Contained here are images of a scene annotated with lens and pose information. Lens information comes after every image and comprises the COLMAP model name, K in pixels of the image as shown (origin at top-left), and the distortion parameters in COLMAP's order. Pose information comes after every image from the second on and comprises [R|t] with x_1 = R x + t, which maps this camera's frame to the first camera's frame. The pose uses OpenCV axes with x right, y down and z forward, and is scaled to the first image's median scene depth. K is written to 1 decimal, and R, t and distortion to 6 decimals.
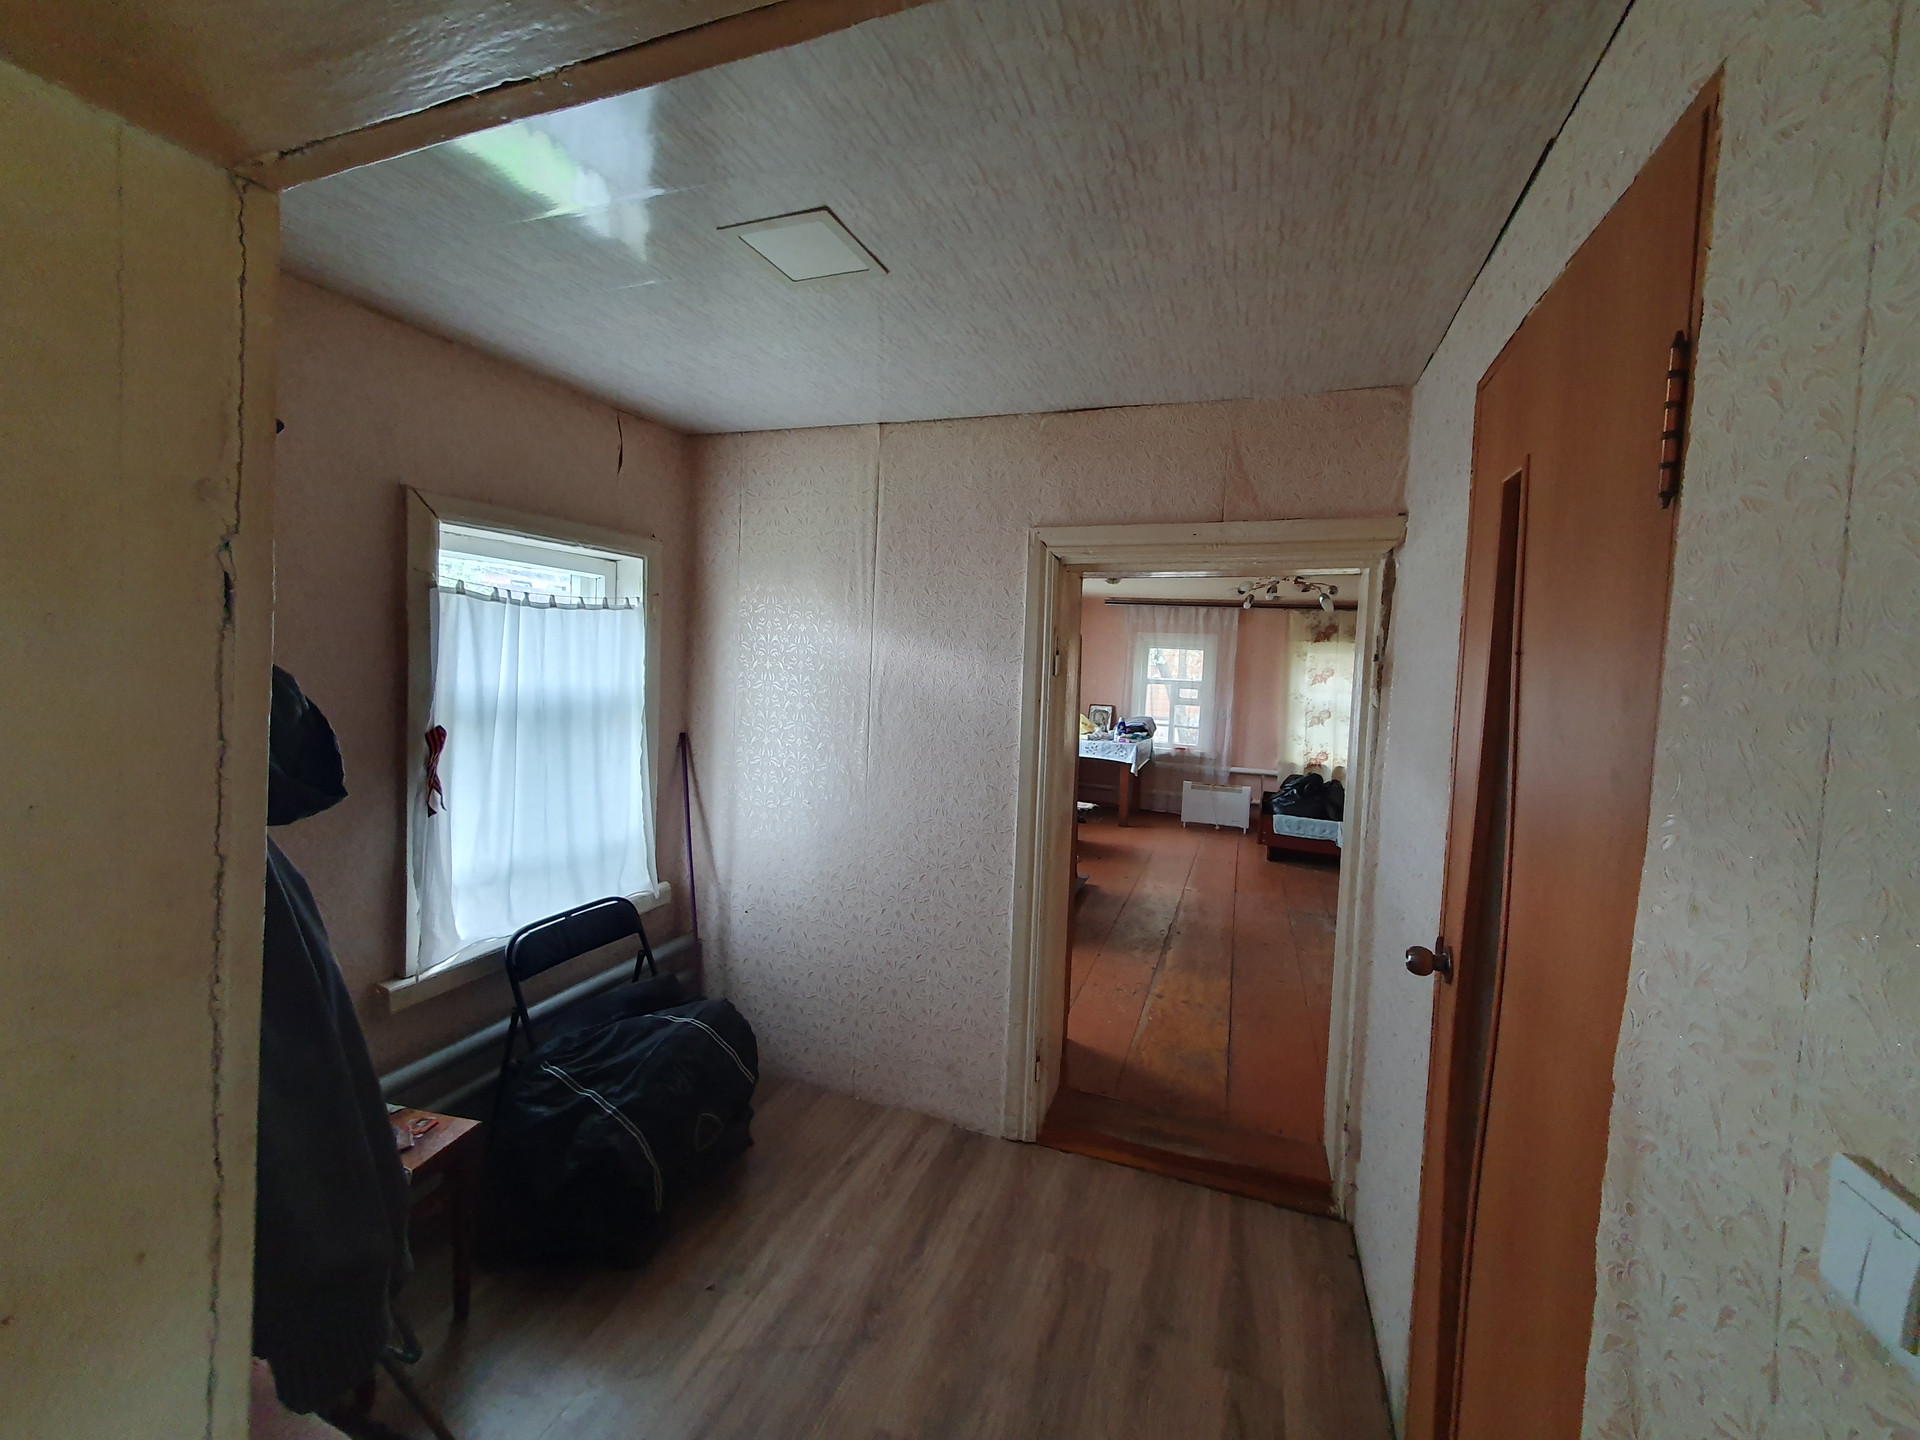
lens RADIAL K [[758.6, 0, 965.5], [0, 758.6, 703.5], [0, 0, 1]] dist [0.008319, -0.000414]
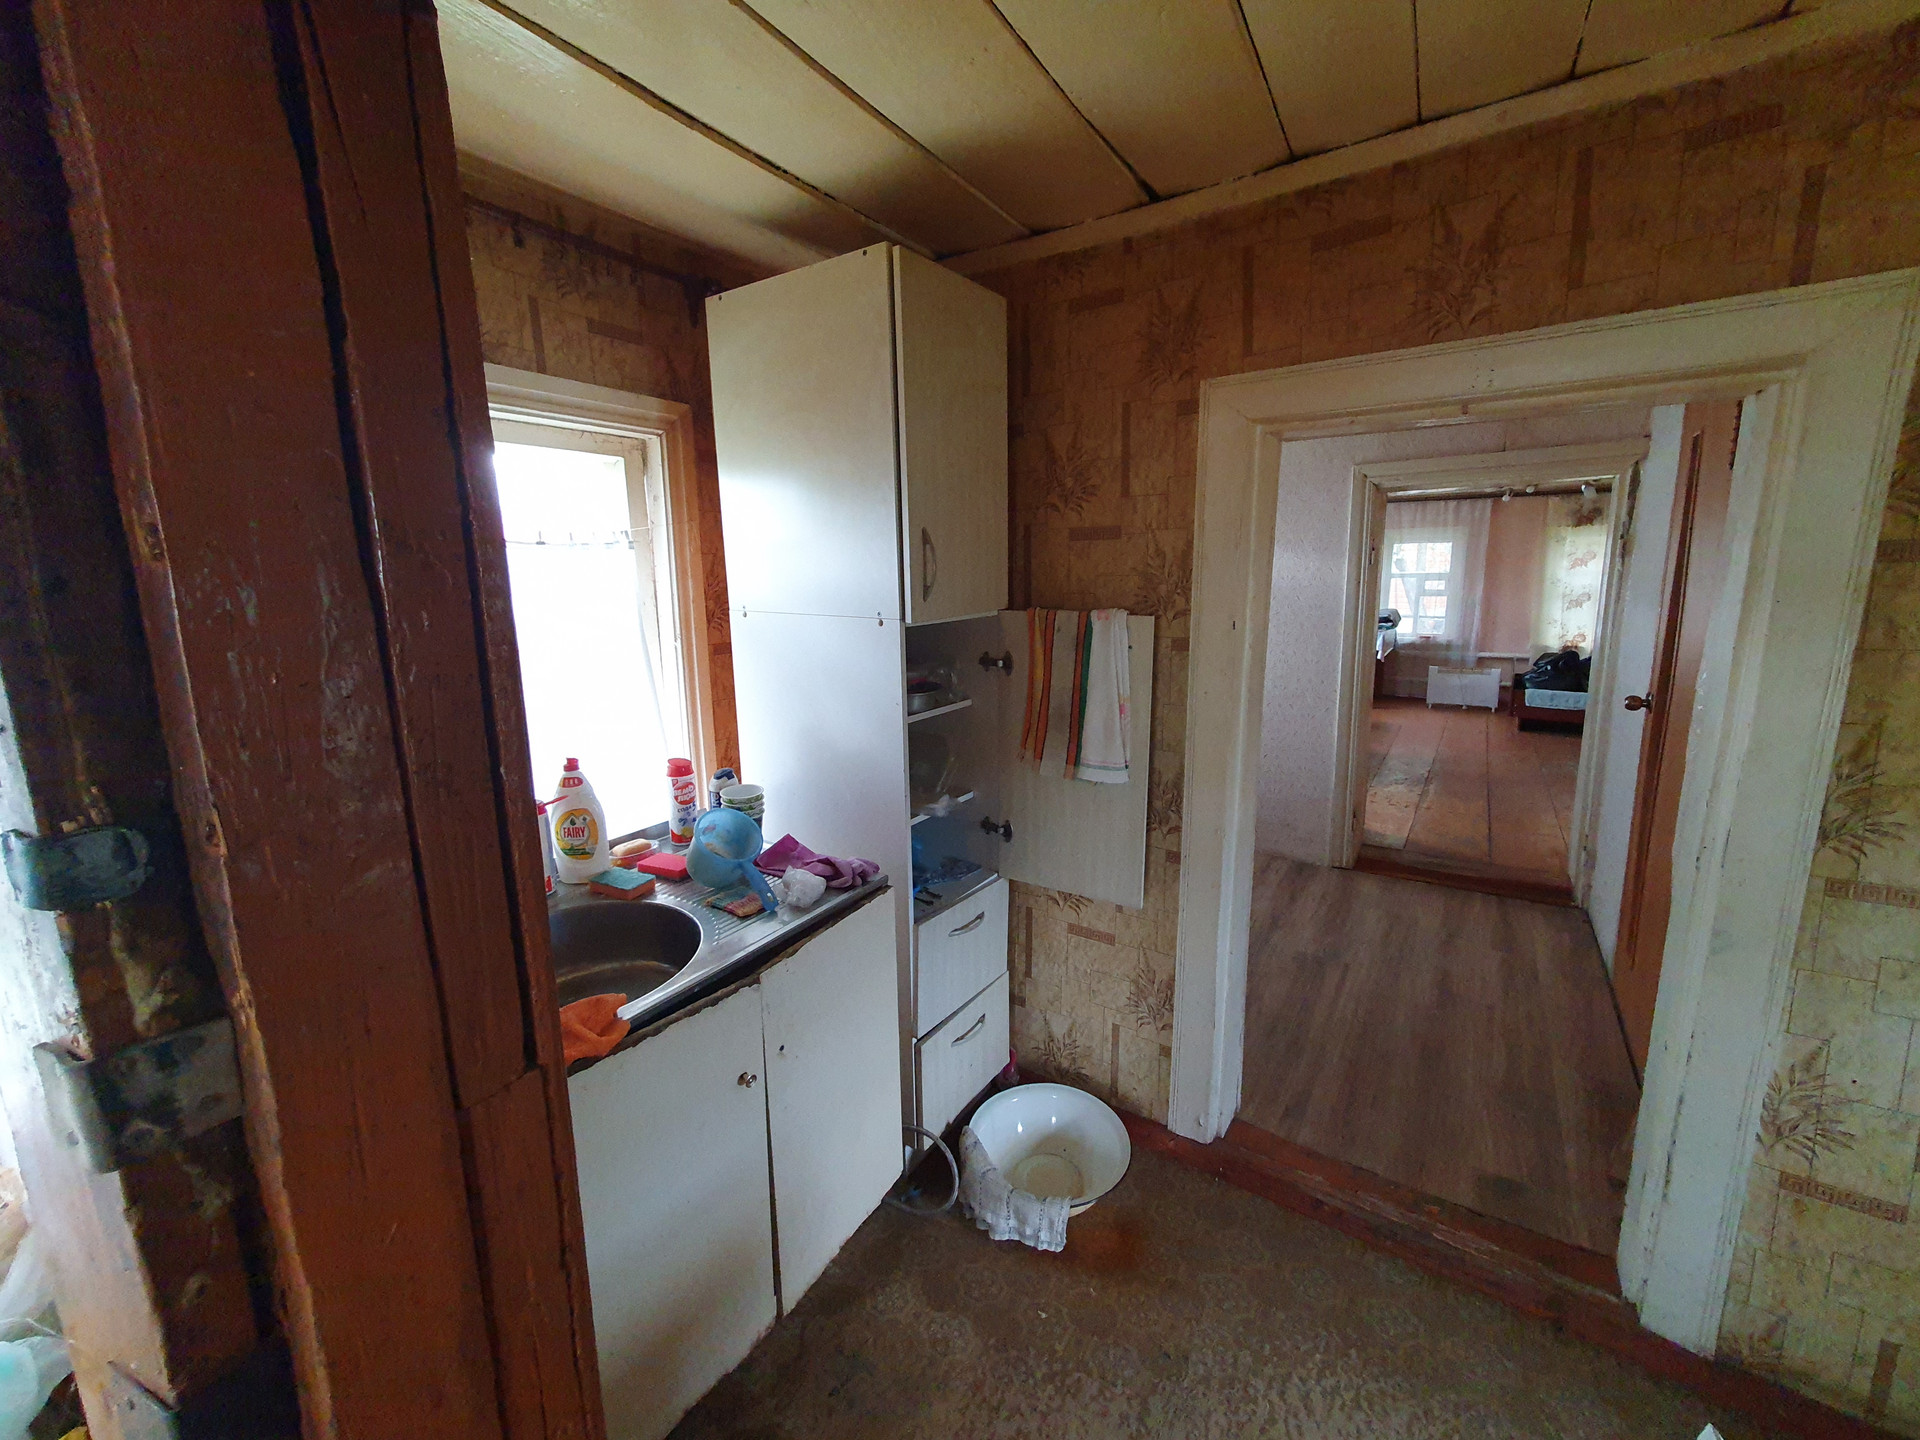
lens RADIAL K [[758.6, 0, 965.5], [0, 758.6, 703.5], [0, 0, 1]] dist [0.008319, -0.000414]
pose [[0.970589, -0.018690, -0.240014, -0.097038], [0.044293, 0.993826, 0.101726, 0.015142], [0.236631, -0.109366, 0.965425, -0.214371]]
